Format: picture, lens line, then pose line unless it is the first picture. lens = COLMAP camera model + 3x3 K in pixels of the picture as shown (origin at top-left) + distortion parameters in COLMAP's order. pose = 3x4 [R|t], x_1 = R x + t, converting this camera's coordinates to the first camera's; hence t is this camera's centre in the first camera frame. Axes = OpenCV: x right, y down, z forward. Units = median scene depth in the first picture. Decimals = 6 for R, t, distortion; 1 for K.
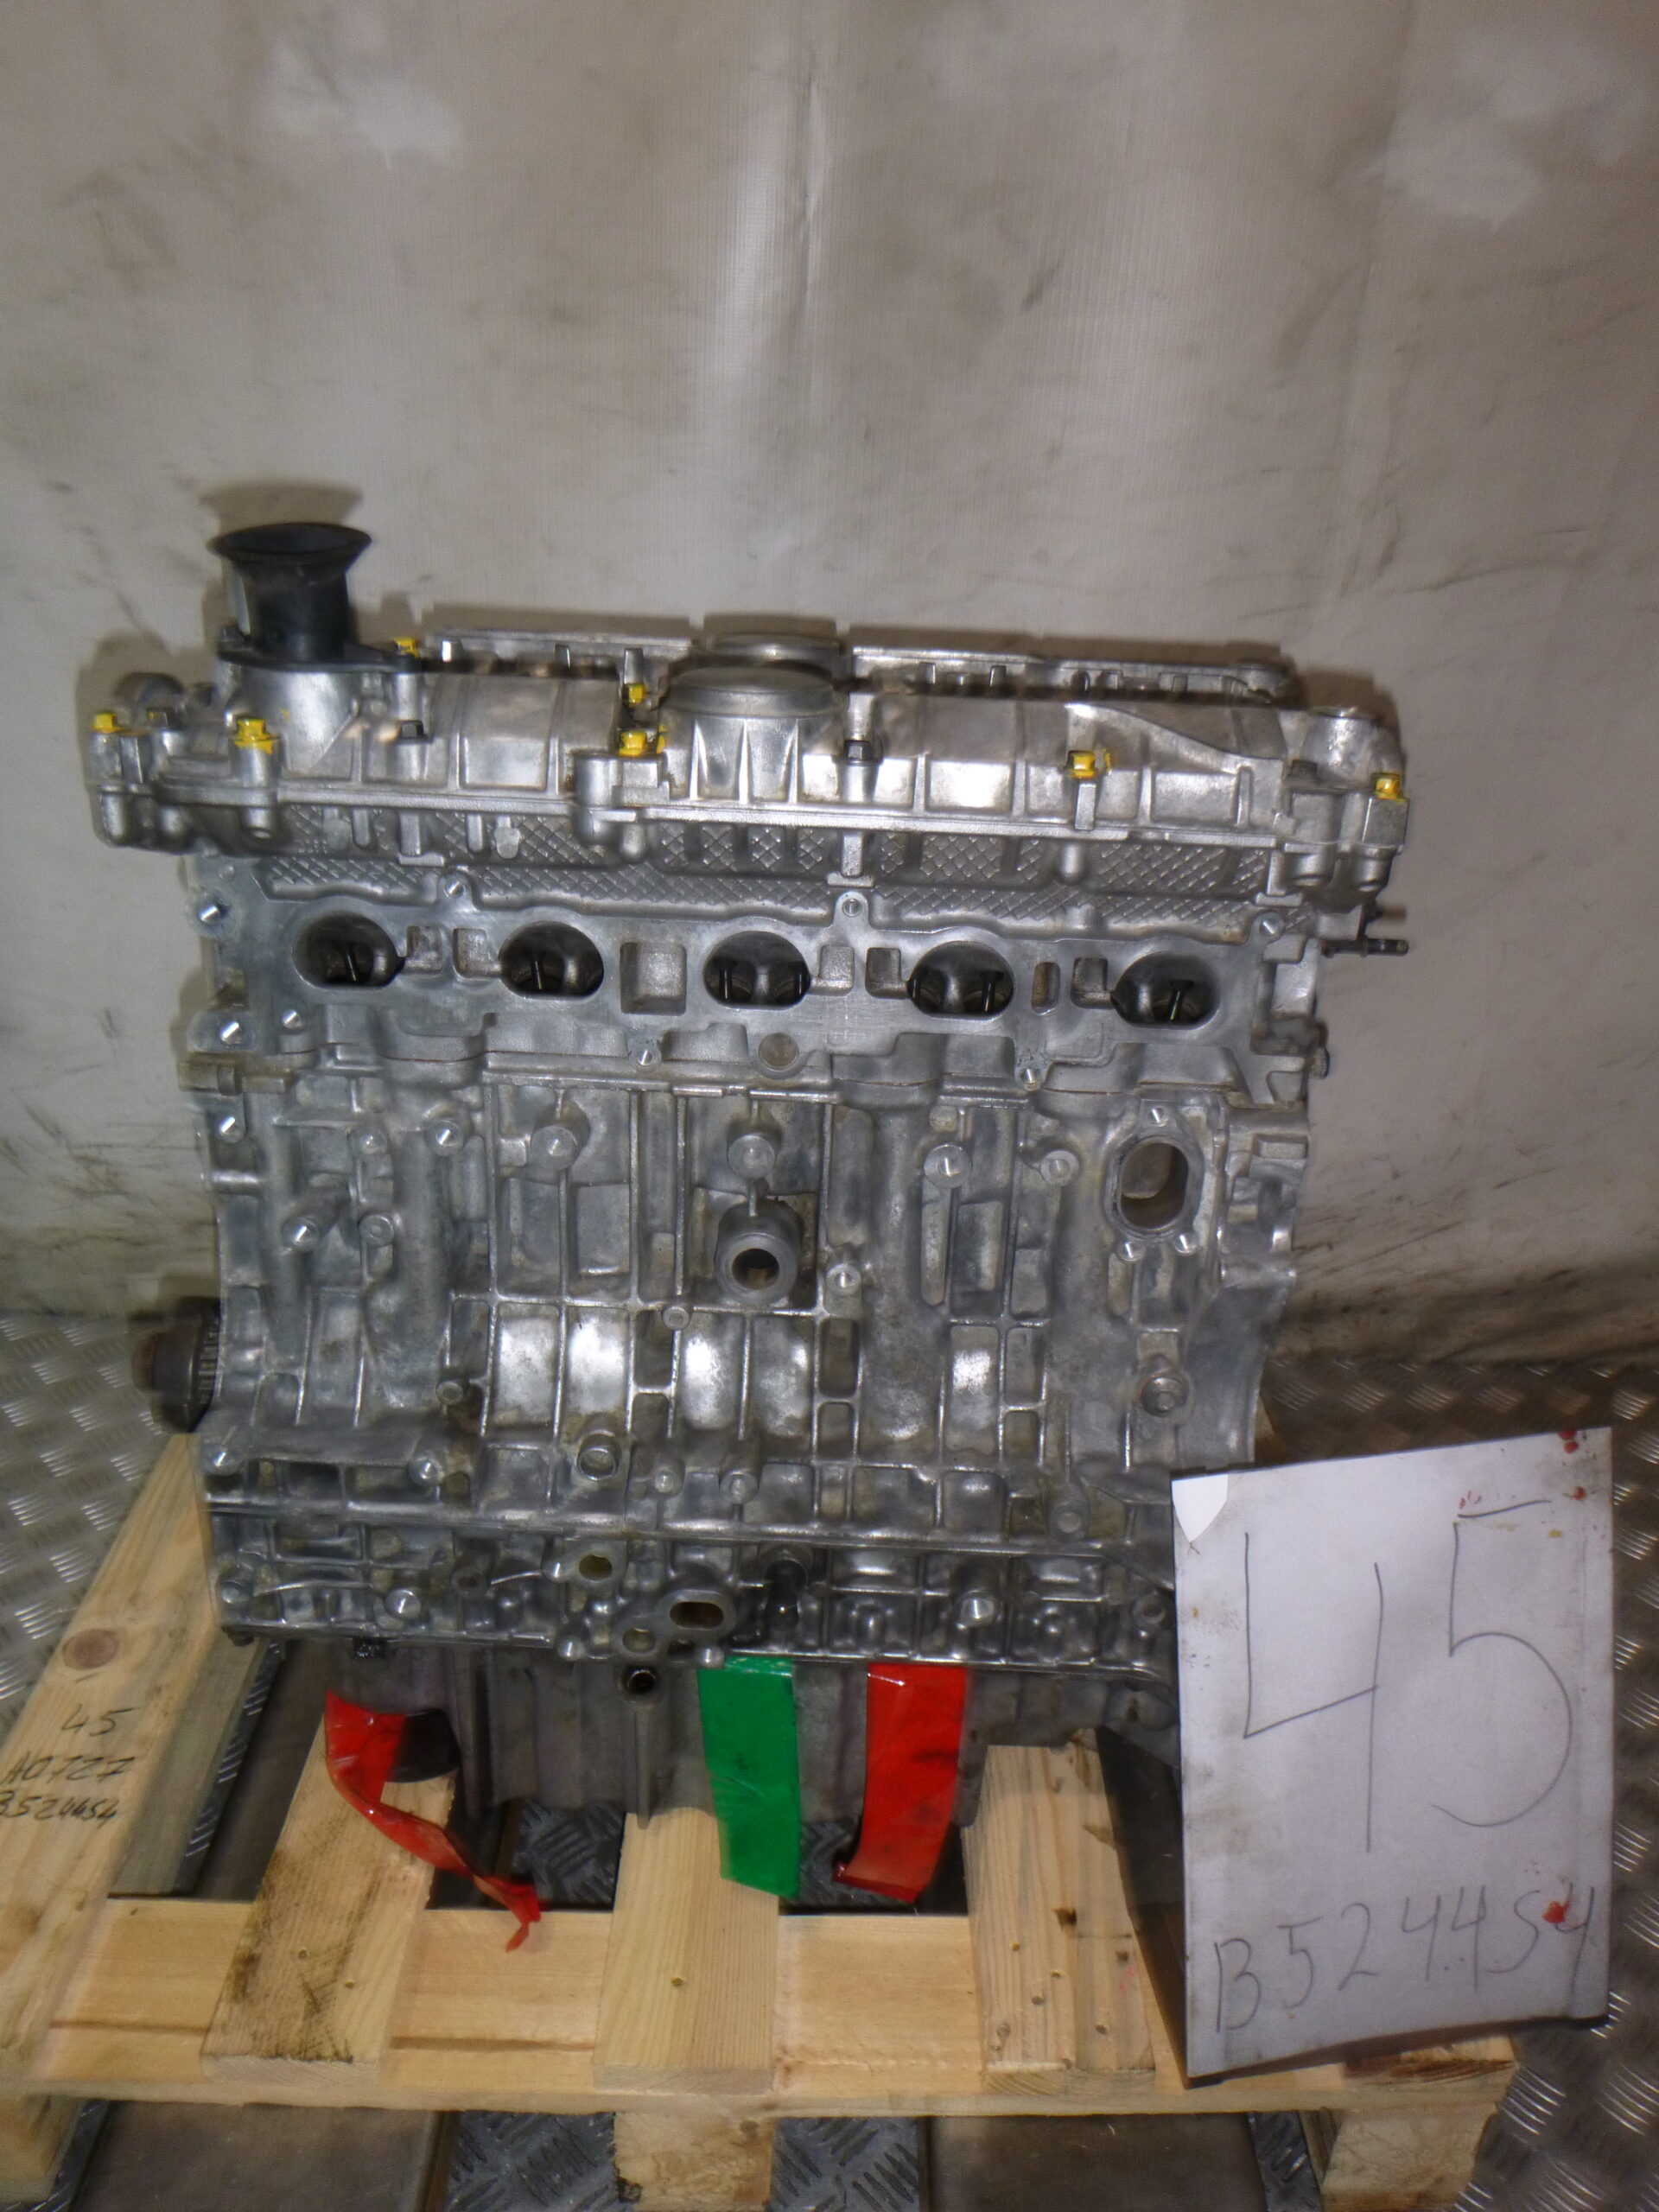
lens RADIAL K [[1632.4, 0, 829.5], [0, 1632.4, 1106.0], [0, 0, 1]] dist [-0.003811, -0.007668]
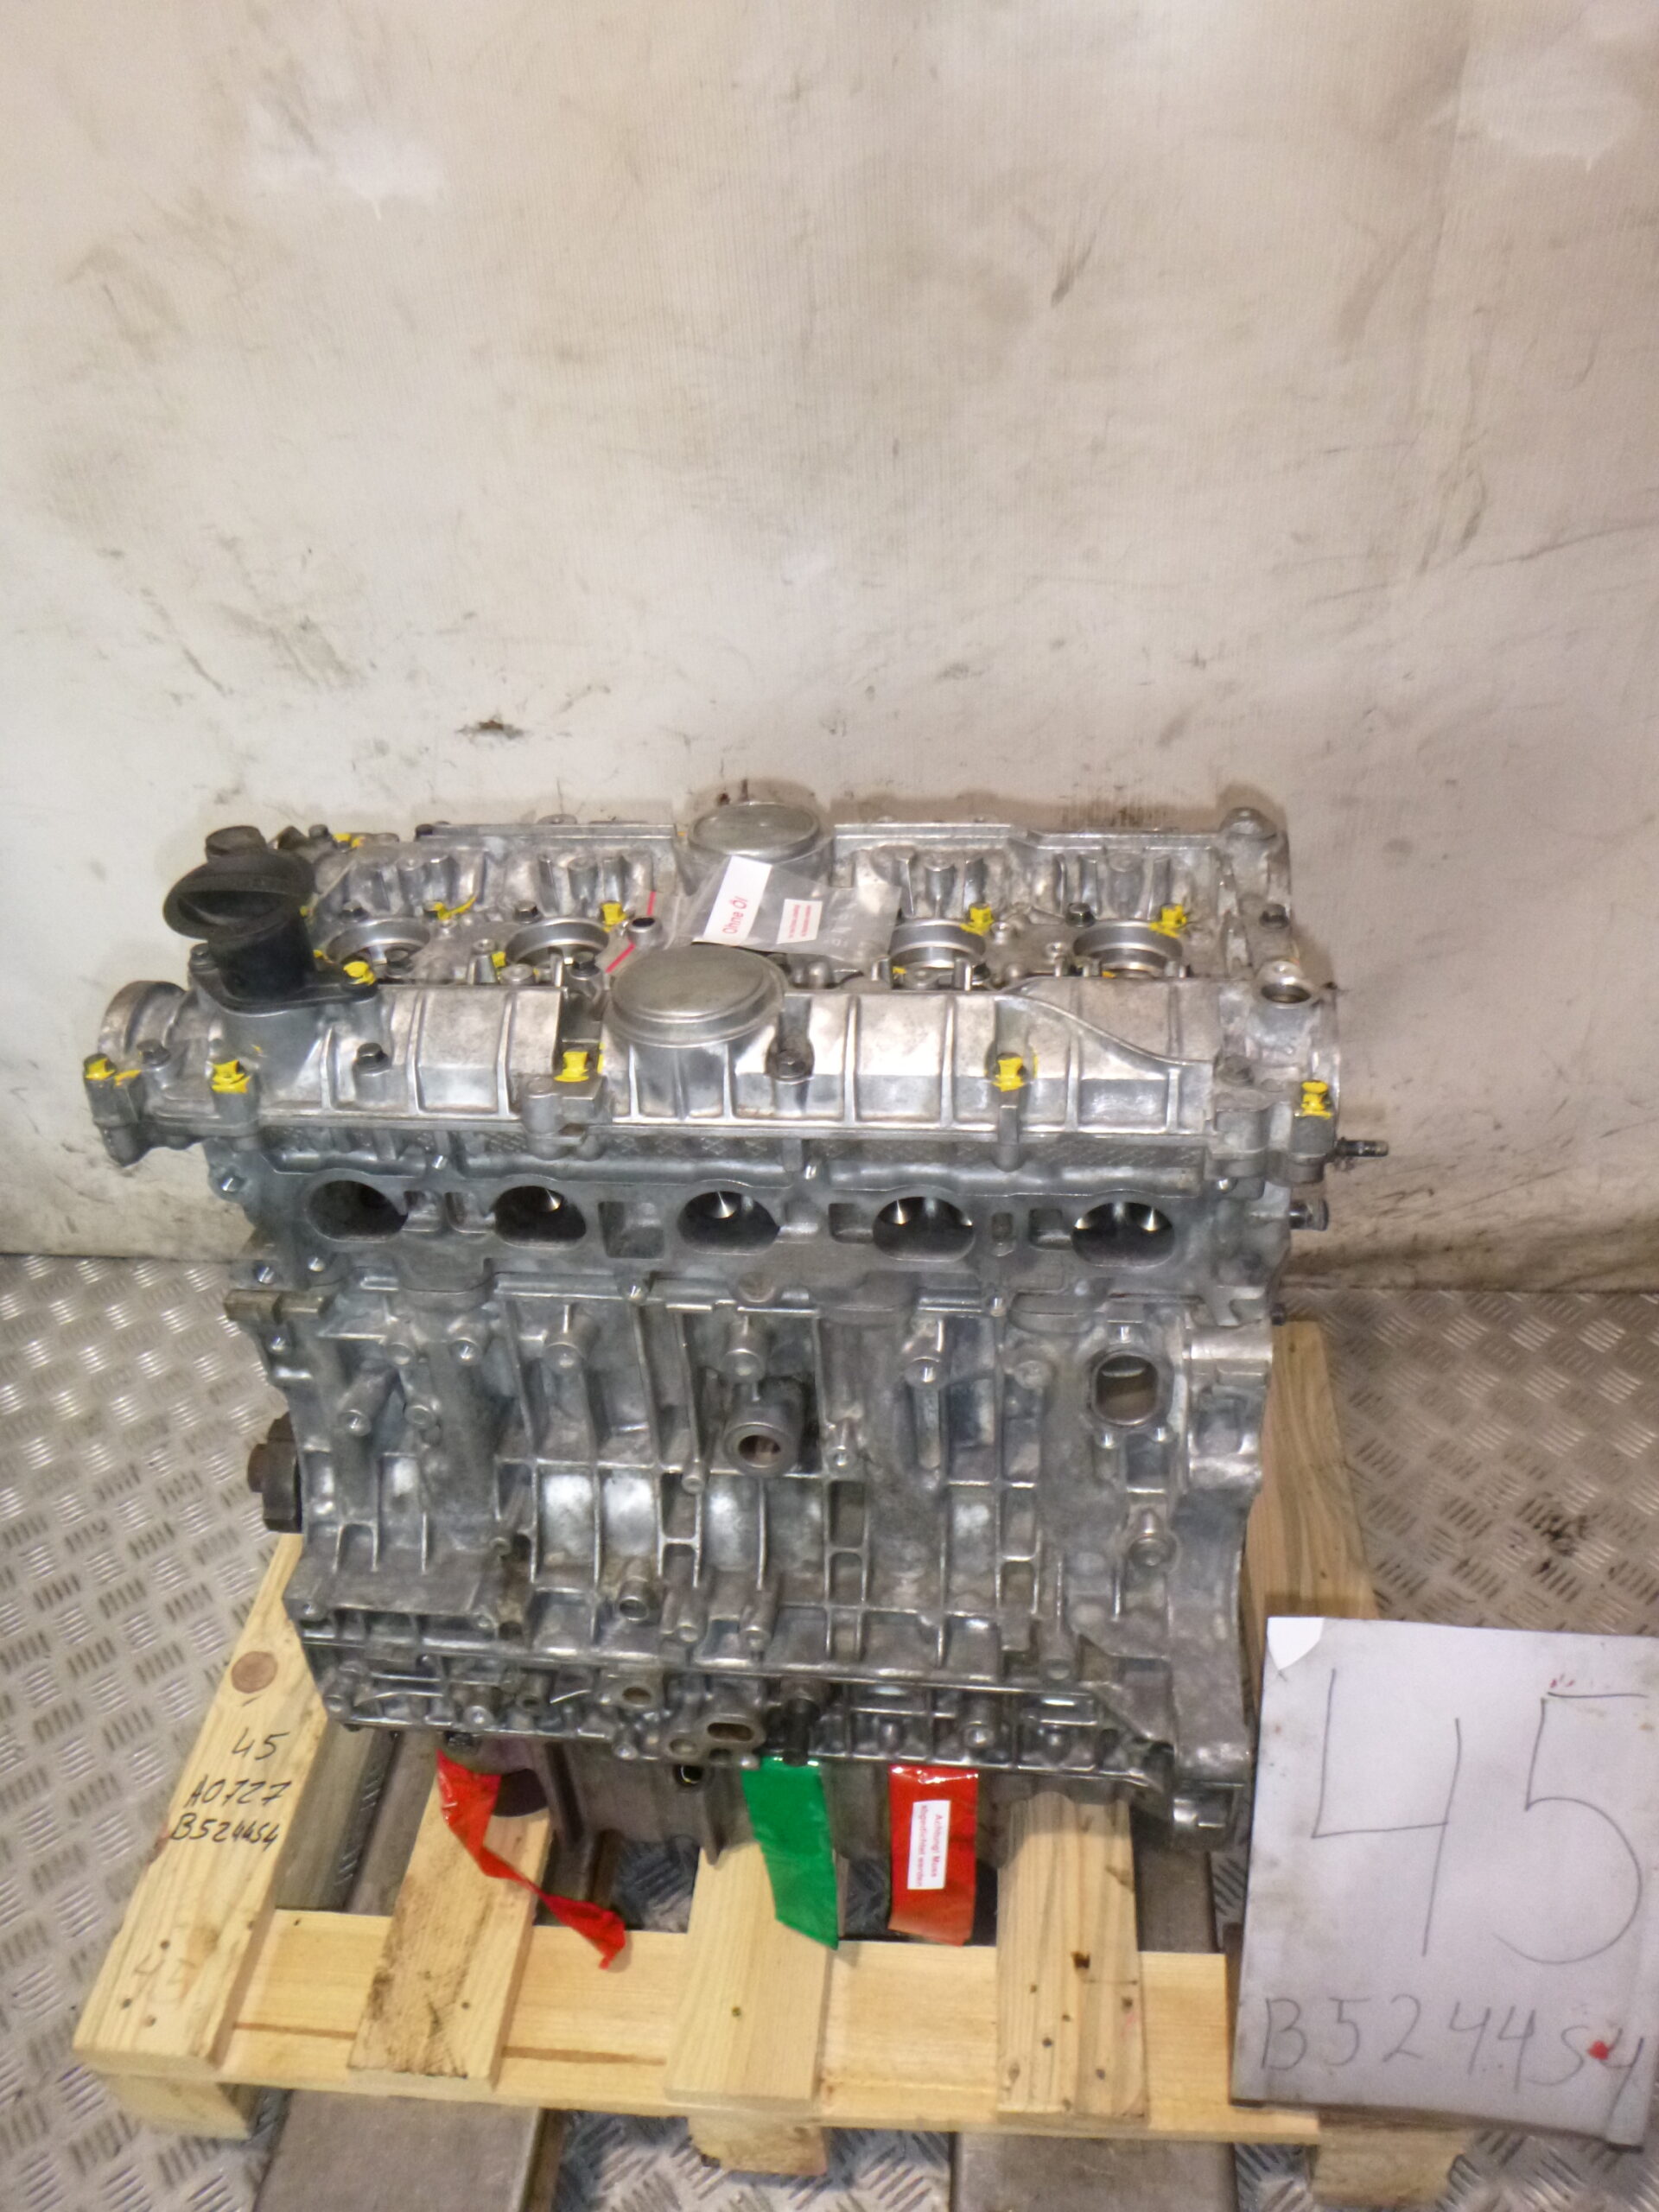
lens RADIAL K [[1632.4, 0, 829.5], [0, 1632.4, 1106.0], [0, 0, 1]] dist [-0.003811, -0.007668]
pose [[0.990418, -0.028420, -0.135144, 0.147367], [0.053863, 0.980589, 0.188529, -0.312645], [0.127162, -0.194002, 0.972725, -0.000851]]
